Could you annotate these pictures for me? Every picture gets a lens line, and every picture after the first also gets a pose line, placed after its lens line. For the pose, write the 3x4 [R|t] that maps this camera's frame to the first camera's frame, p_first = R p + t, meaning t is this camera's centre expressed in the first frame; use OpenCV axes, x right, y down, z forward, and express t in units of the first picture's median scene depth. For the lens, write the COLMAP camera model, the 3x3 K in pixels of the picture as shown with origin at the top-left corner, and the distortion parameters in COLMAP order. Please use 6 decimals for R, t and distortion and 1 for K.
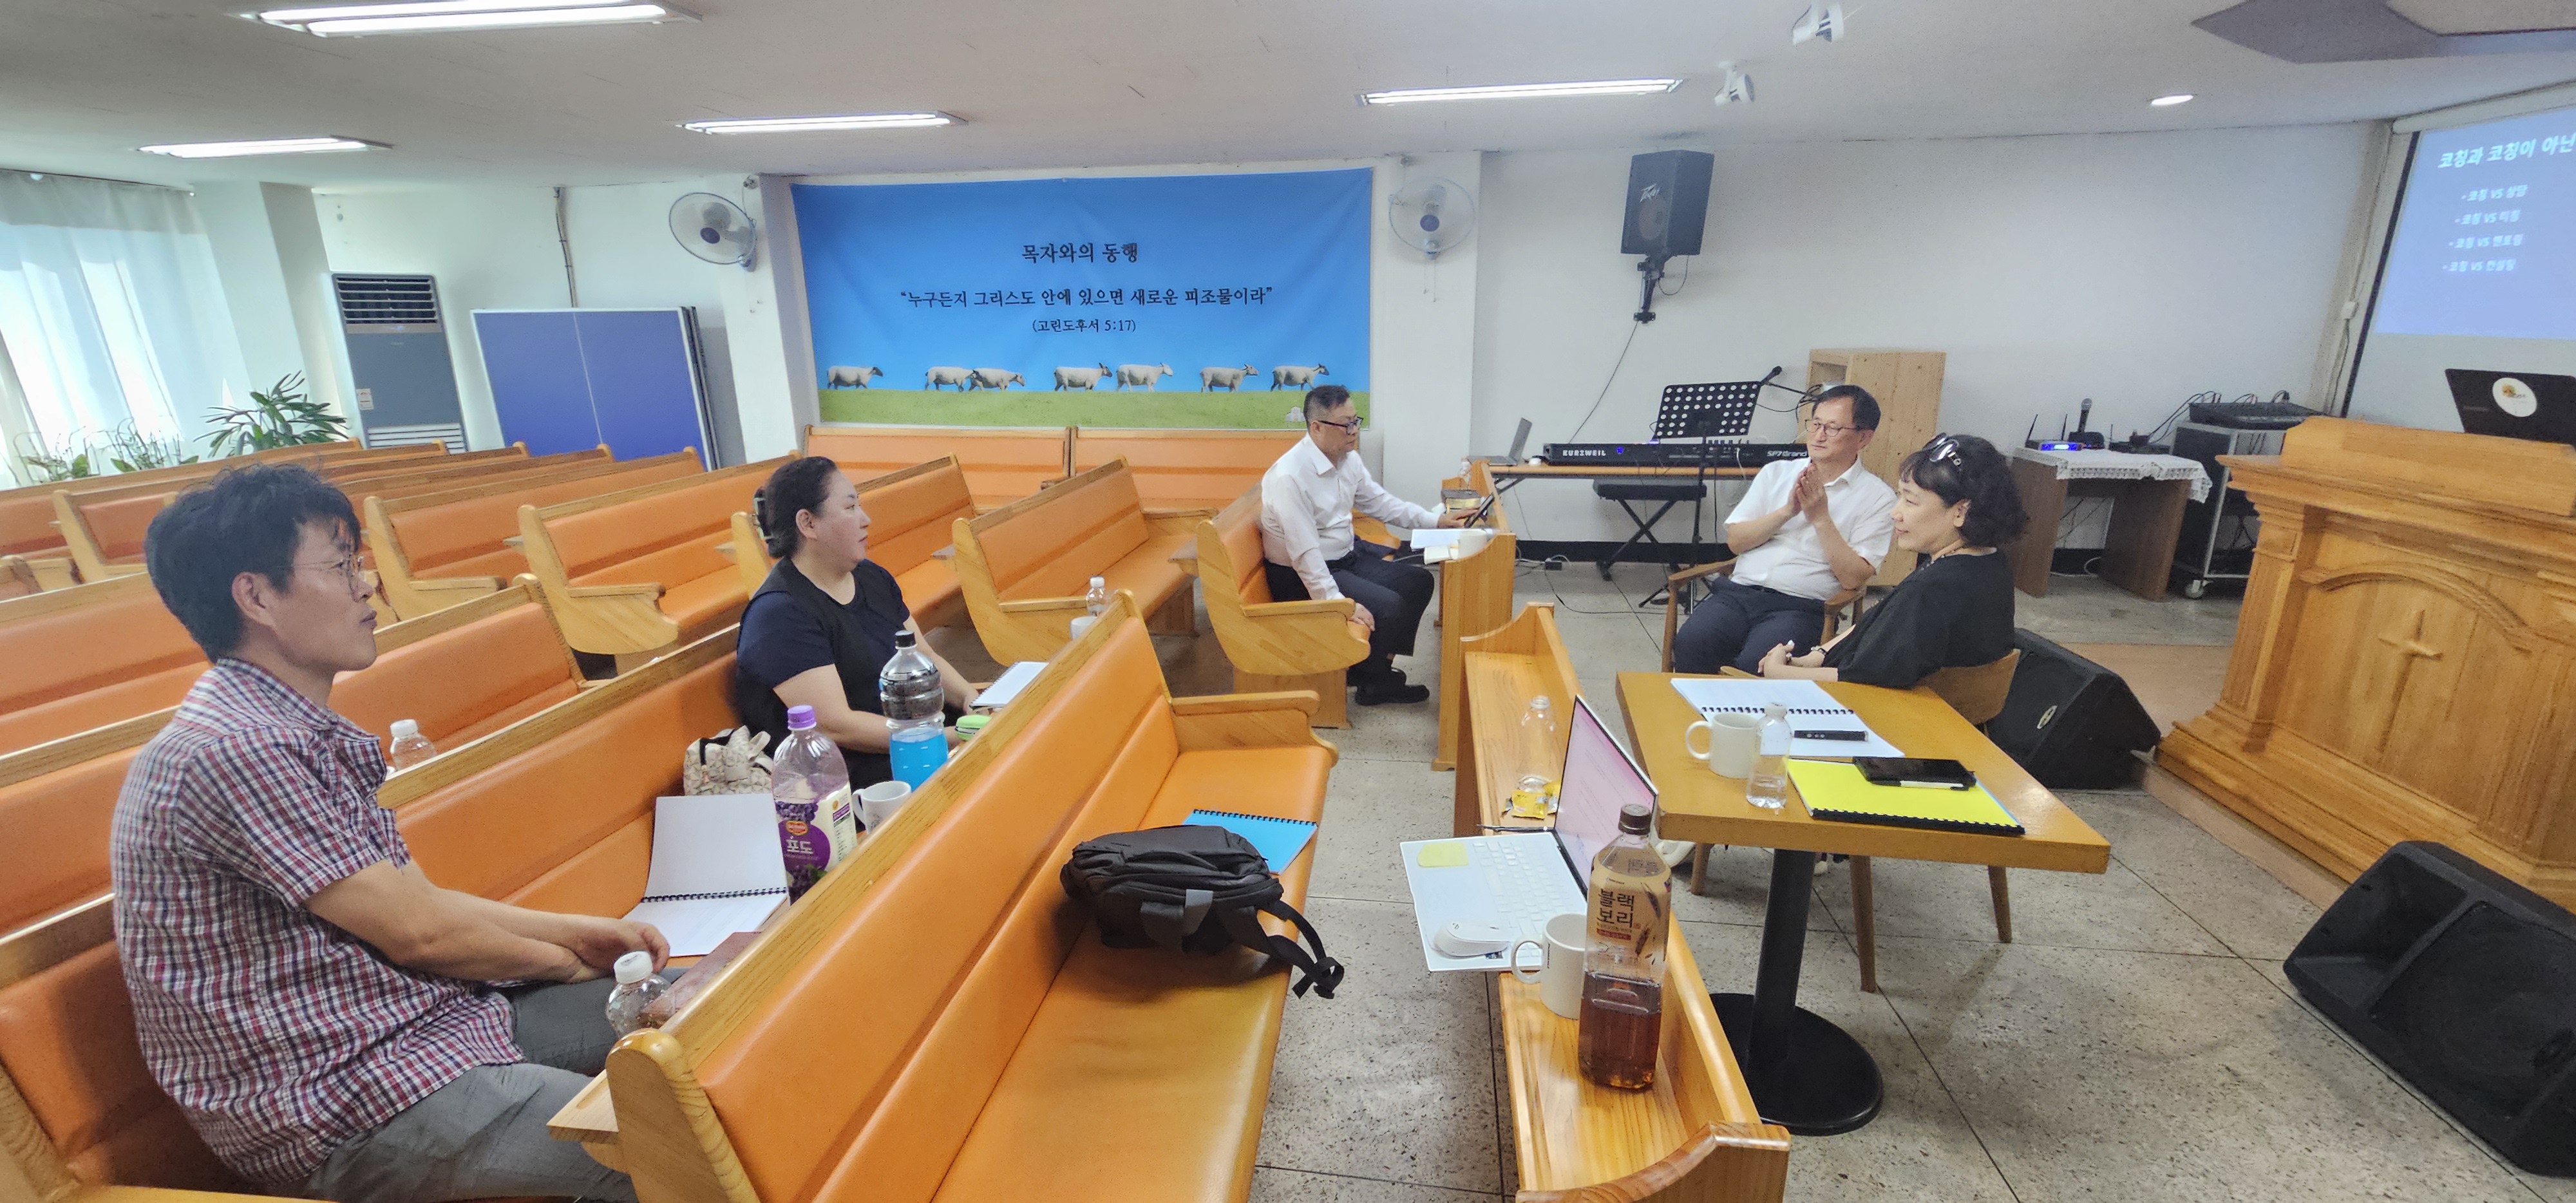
lens RADIAL K [[1063.4, 0, 1273.7], [0, 1063.4, 610.1], [0, 0, 1]] dist [0.003308, -0.000201]
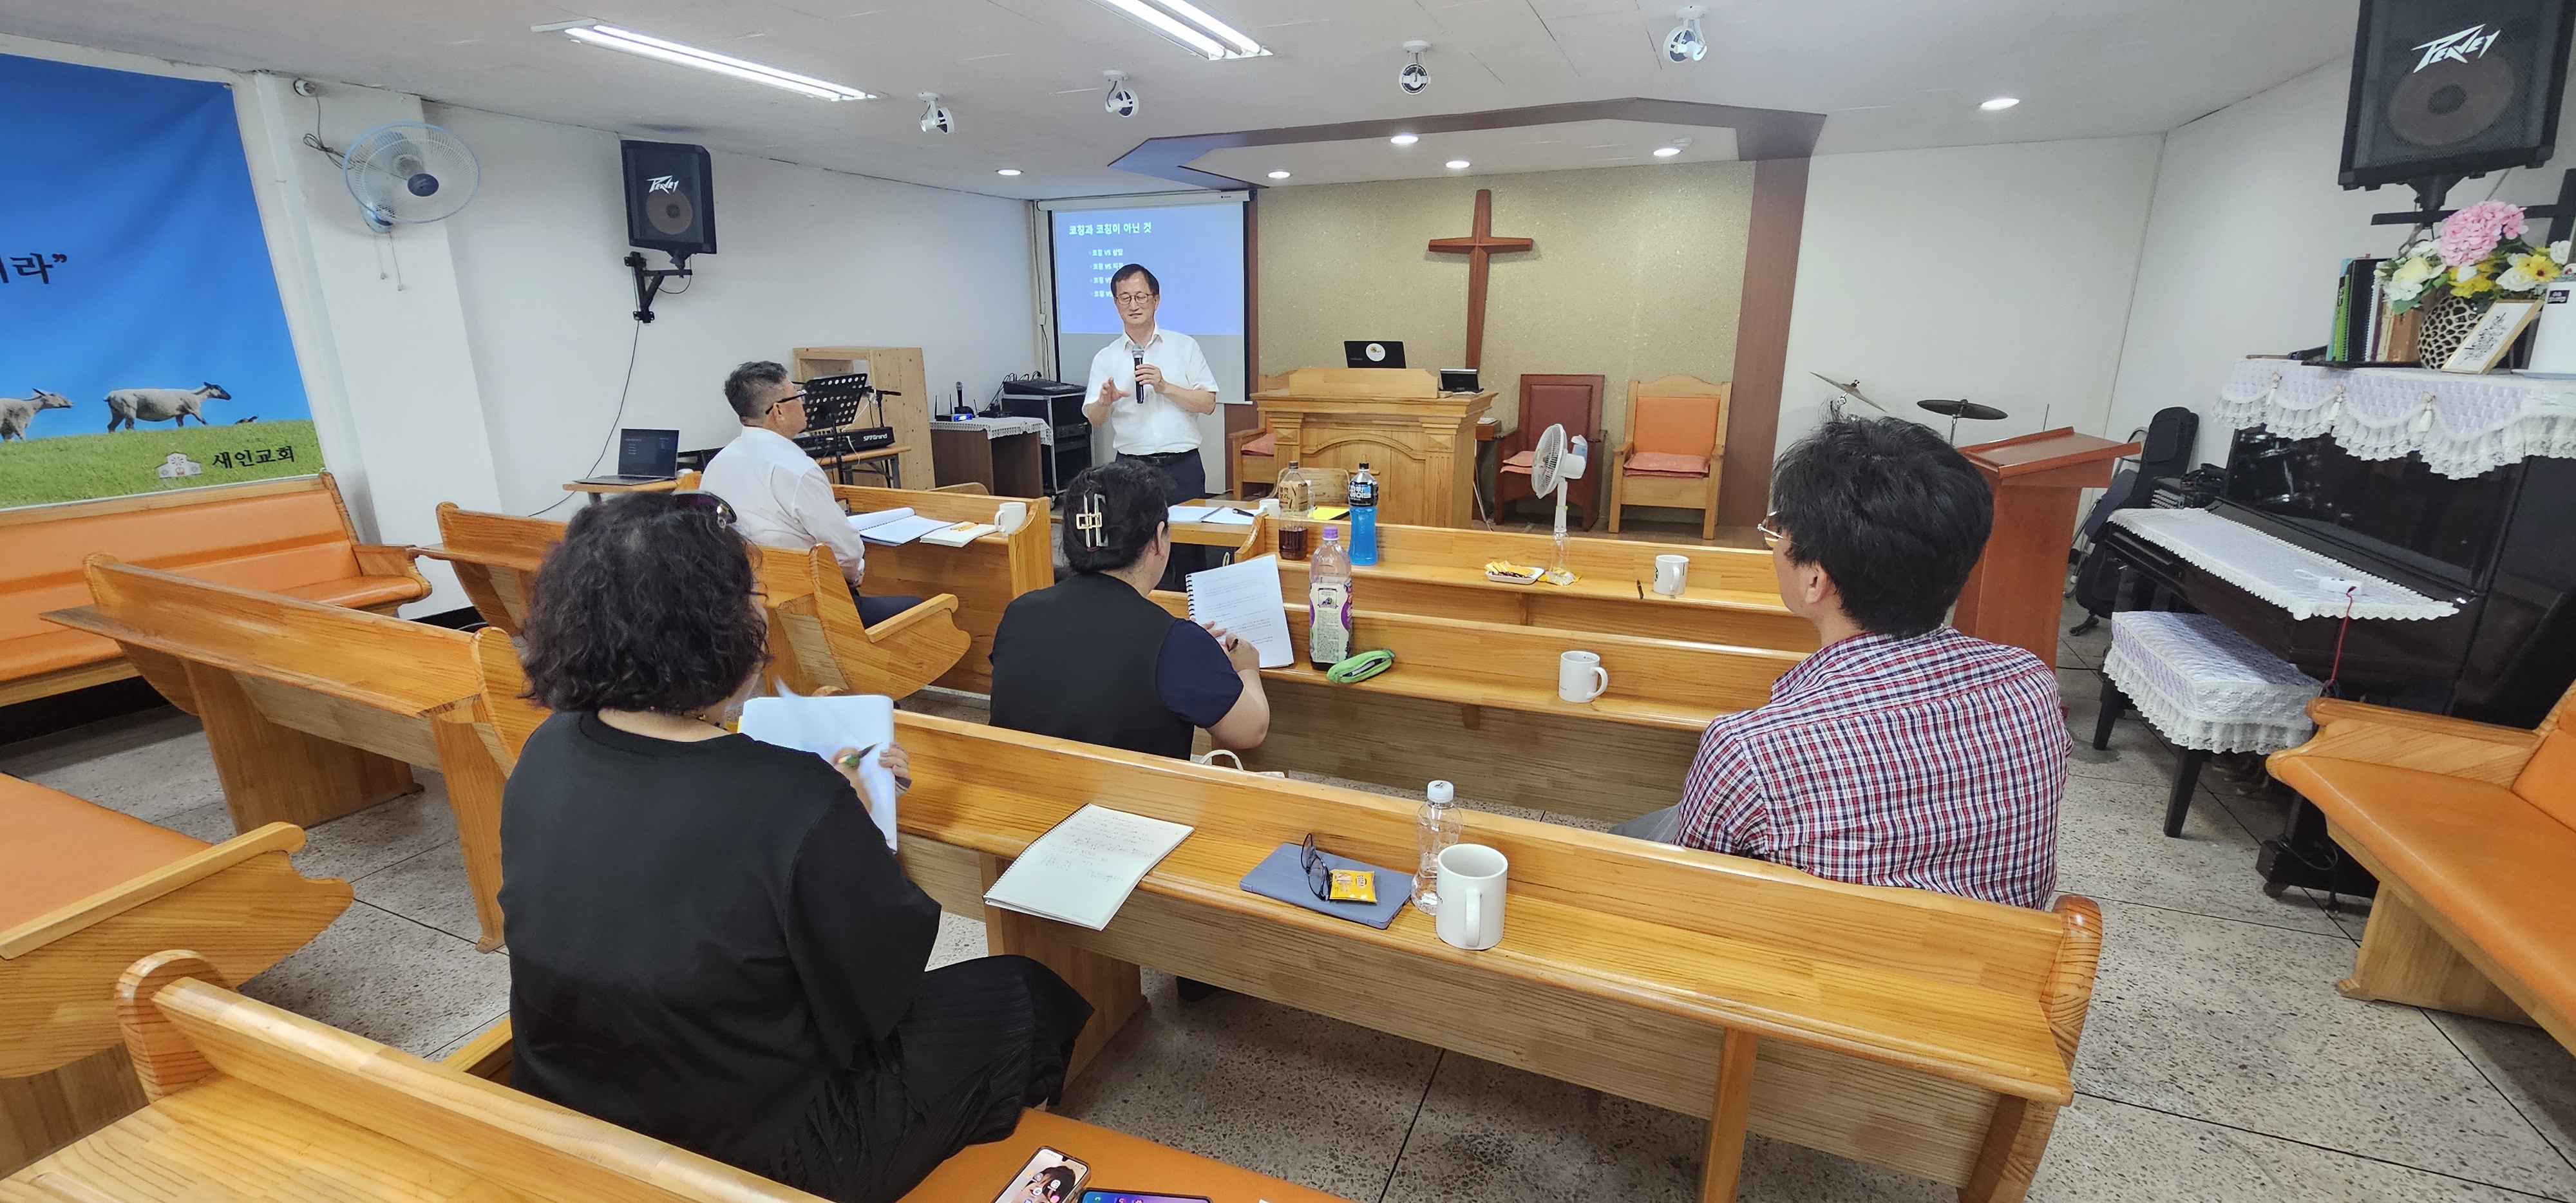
lens RADIAL K [[1063.4, 0, 1266.3], [0, 1063.4, 623.0], [0, 0, 1]] dist [0.003308, -0.000201]
pose [[0.266890, -0.251940, 0.930213, -0.520030], [0.256605, 0.948958, 0.183394, -0.060063], [-0.928937, 0.189751, 0.317916, 0.289273]]
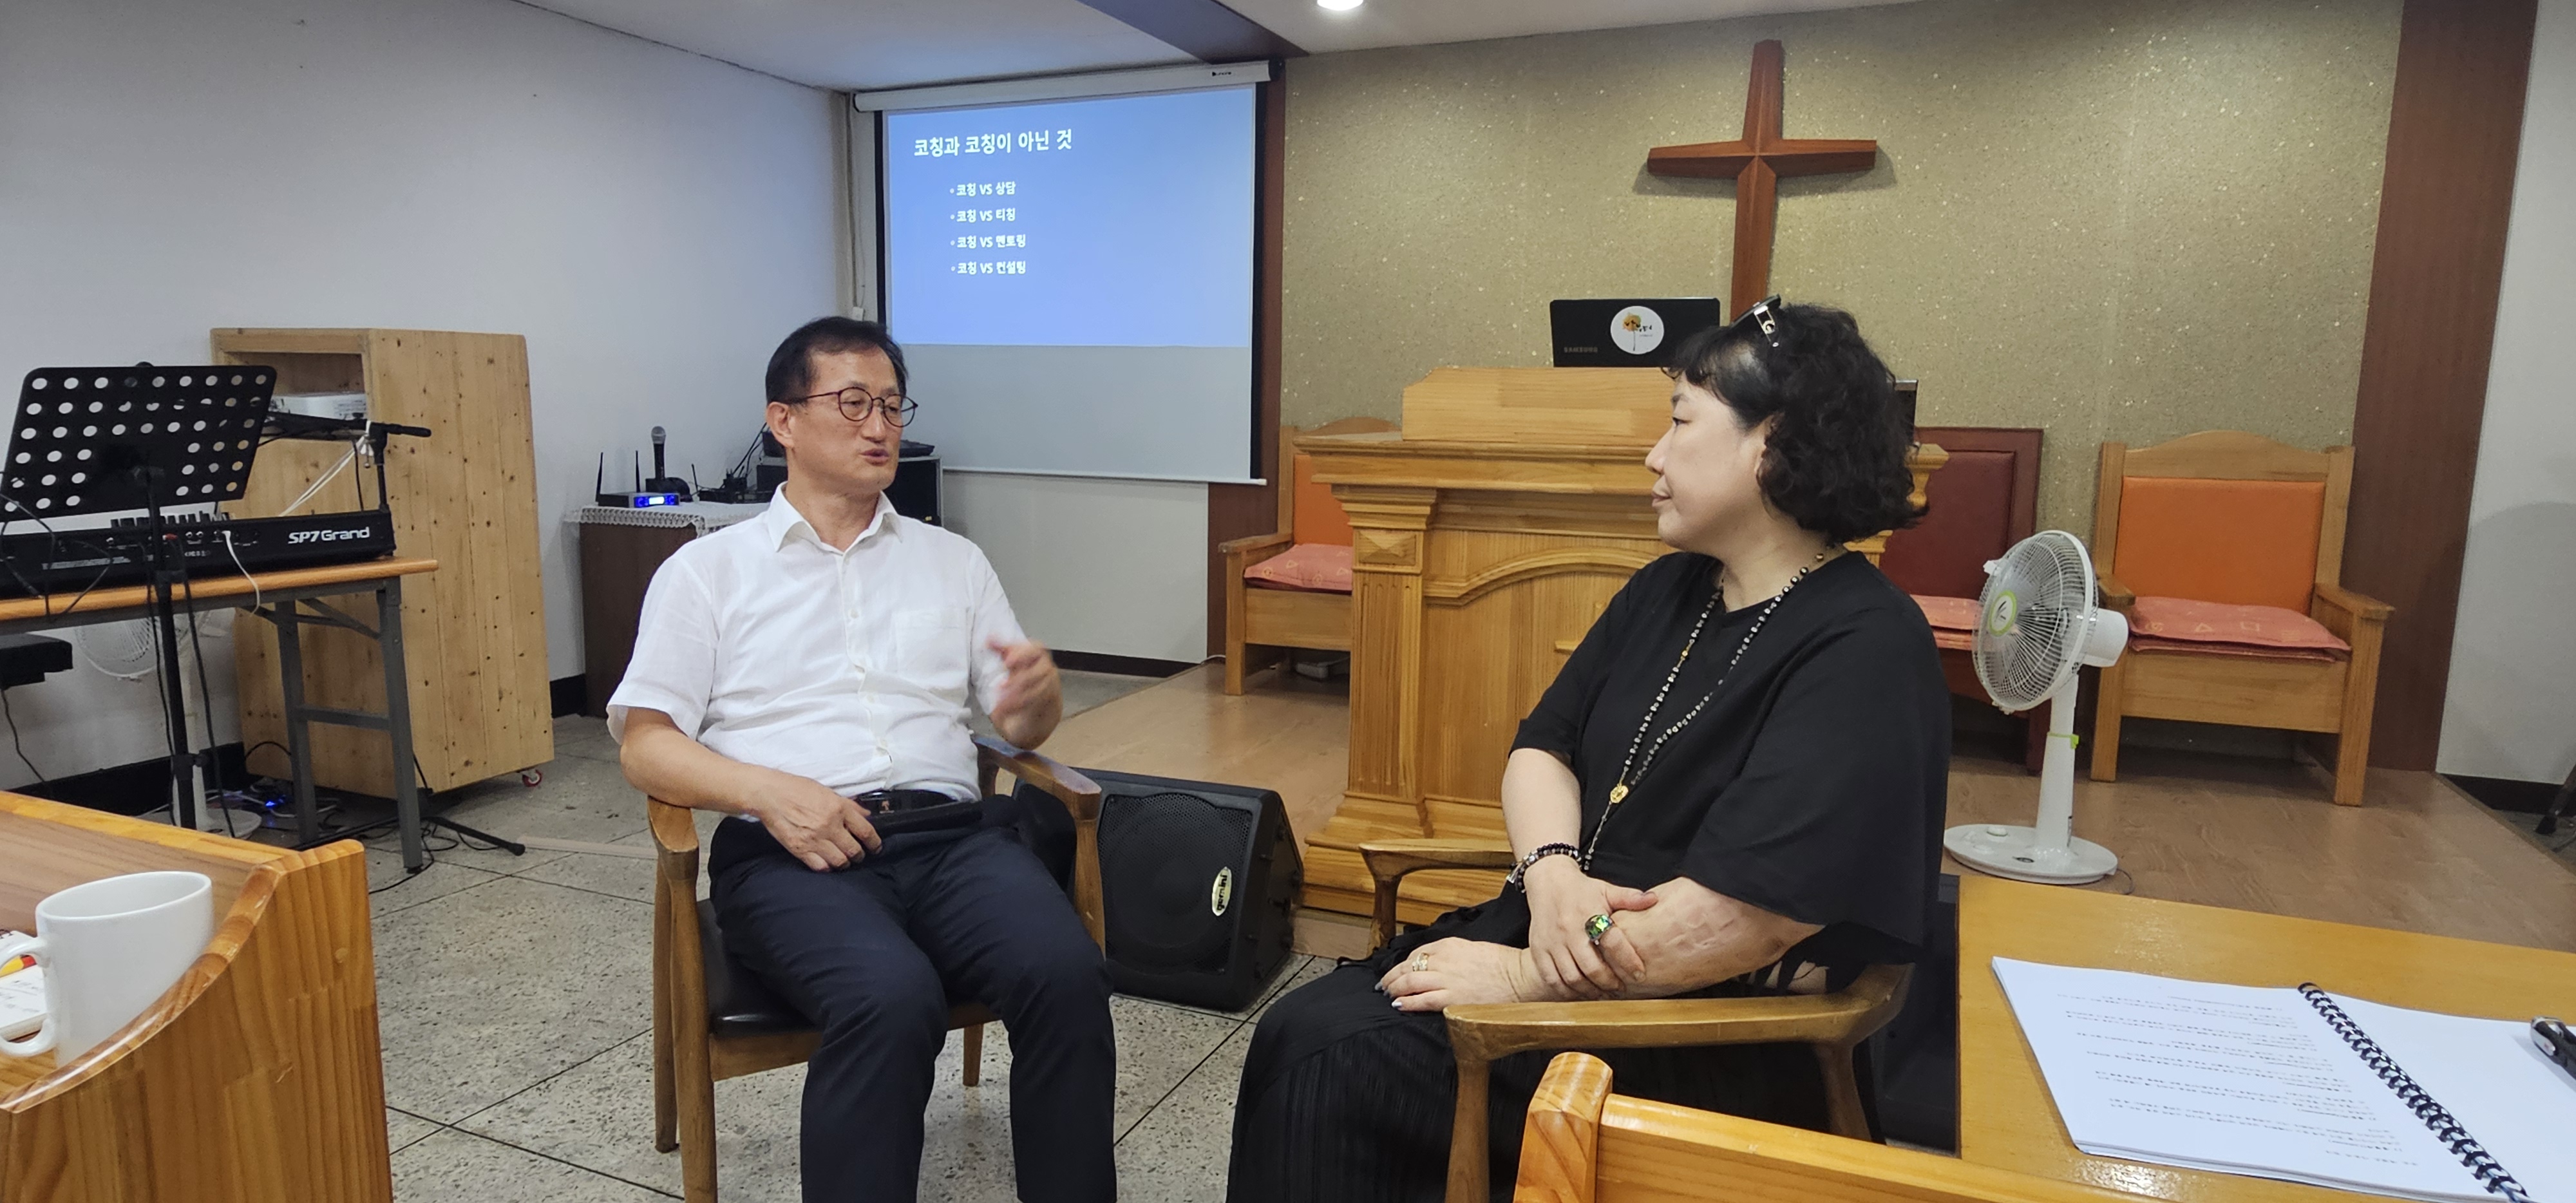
lens RADIAL K [[1450.6, 0, 1265.2], [0, 1450.6, 625.2], [0, 0, 1]] dist [0.003818, 0.002449]
pose [[0.258064, -0.132767, 0.956962, -0.007404], [0.239744, 0.968332, 0.069693, -0.059067], [-0.935909, 0.211440, 0.281722, 0.471439]]
